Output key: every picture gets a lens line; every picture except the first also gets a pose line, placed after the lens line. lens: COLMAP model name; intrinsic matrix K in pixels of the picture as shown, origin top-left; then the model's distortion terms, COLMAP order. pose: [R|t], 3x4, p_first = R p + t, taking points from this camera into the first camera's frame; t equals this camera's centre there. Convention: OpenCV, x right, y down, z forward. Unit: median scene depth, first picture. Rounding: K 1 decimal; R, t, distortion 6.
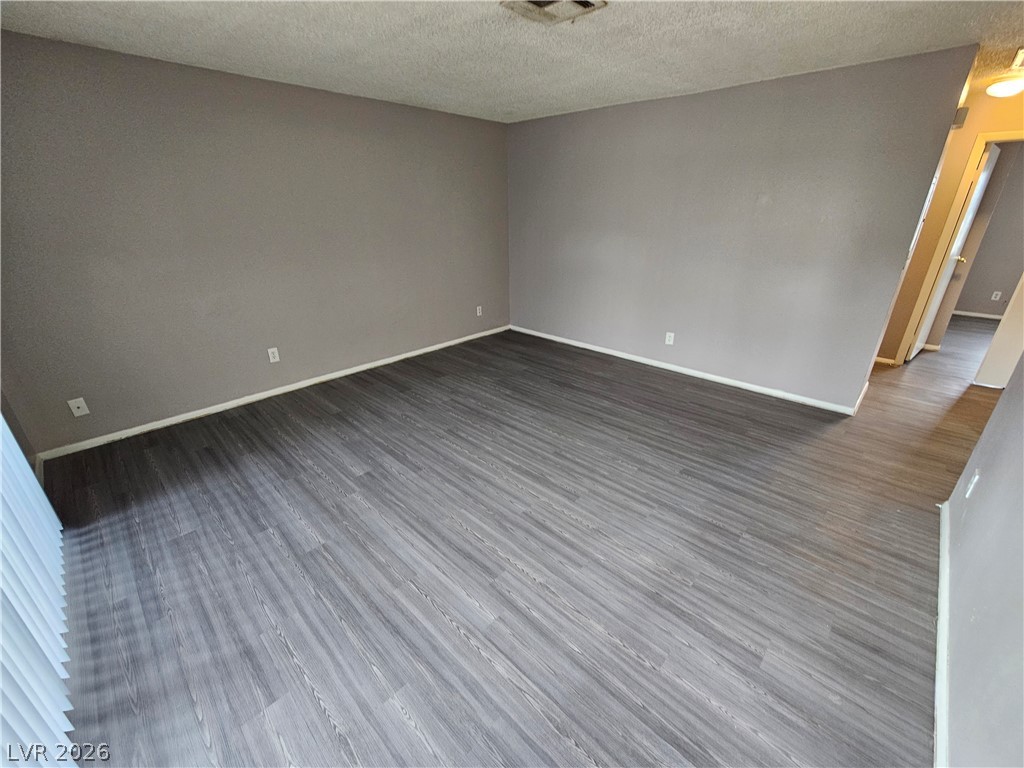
lens RADIAL K [[420.9, 0, 513.4], [0, 420.9, 388.9], [0, 0, 1]] dist [-0.006500, 0.001840]
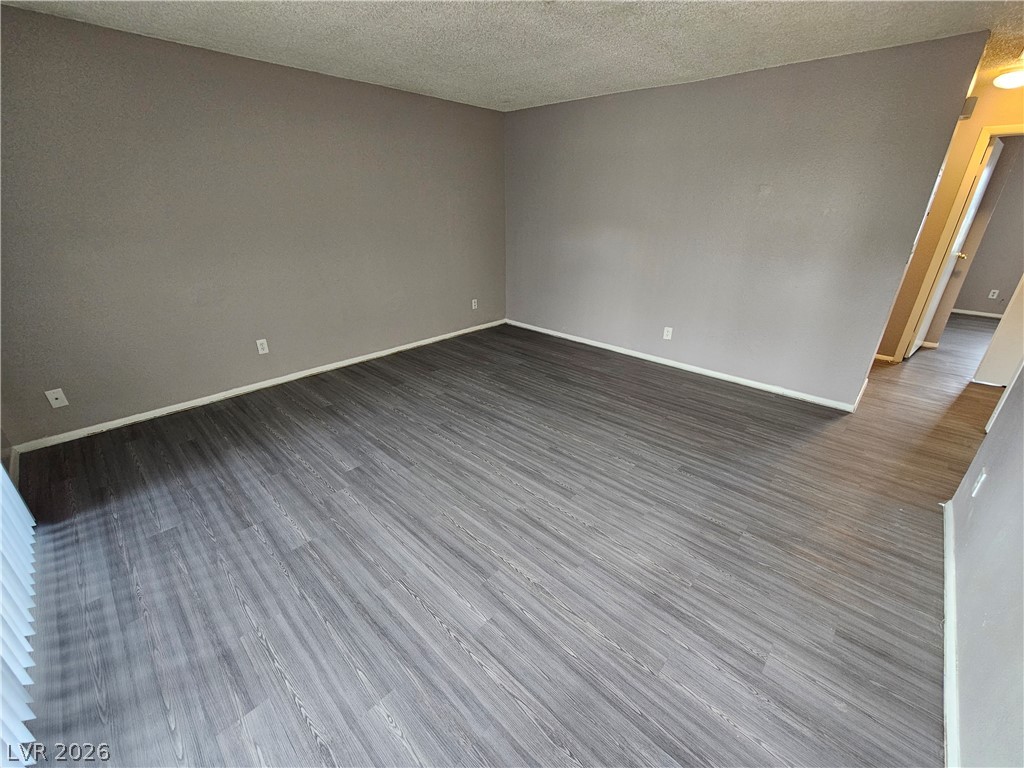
lens RADIAL K [[420.9, 0, 513.7], [0, 420.9, 387.4], [0, 0, 1]] dist [-0.006500, 0.001840]
pose [[0.999917, 0.007410, 0.010511, 0.002039], [-0.007475, 0.999953, 0.006186, 0.005529], [-0.010465, -0.006264, 0.999926, 0.029760]]
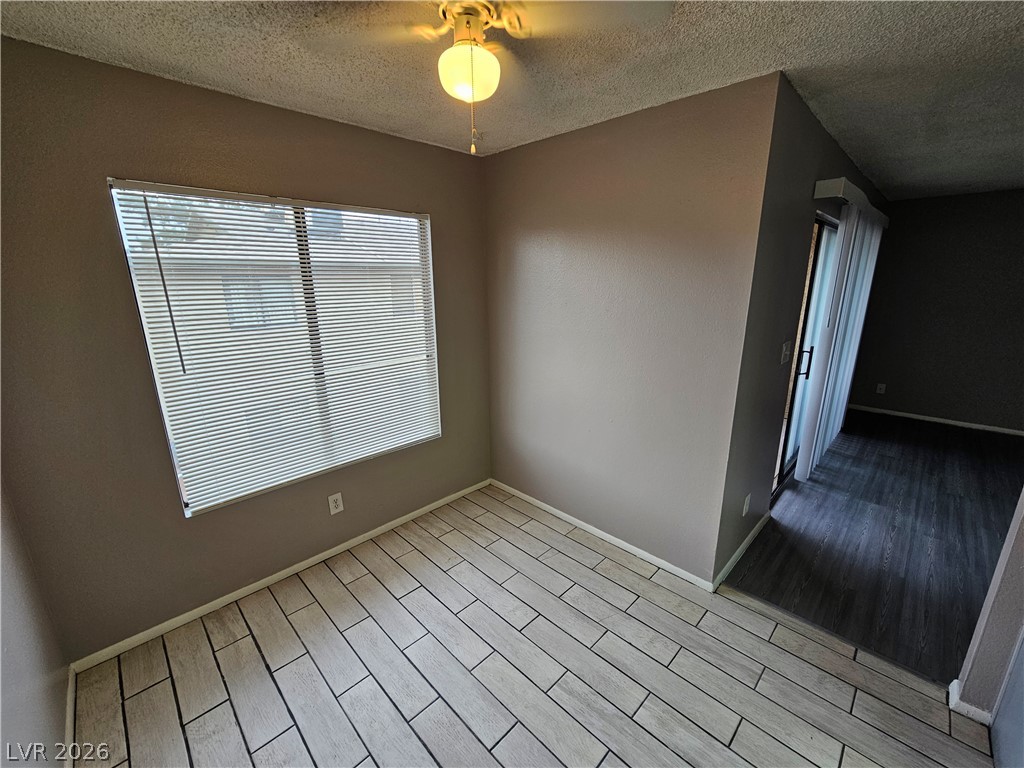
lens RADIAL K [[420.9, 0, 510.2], [0, 420.9, 392.6], [0, 0, 1]] dist [-0.006500, 0.001840]
pose [[-0.026461, 0.269672, -0.962588, 0.807301], [-0.380196, 0.887848, 0.259185, 0.222192], [0.924527, 0.372831, 0.079035, -0.659041]]
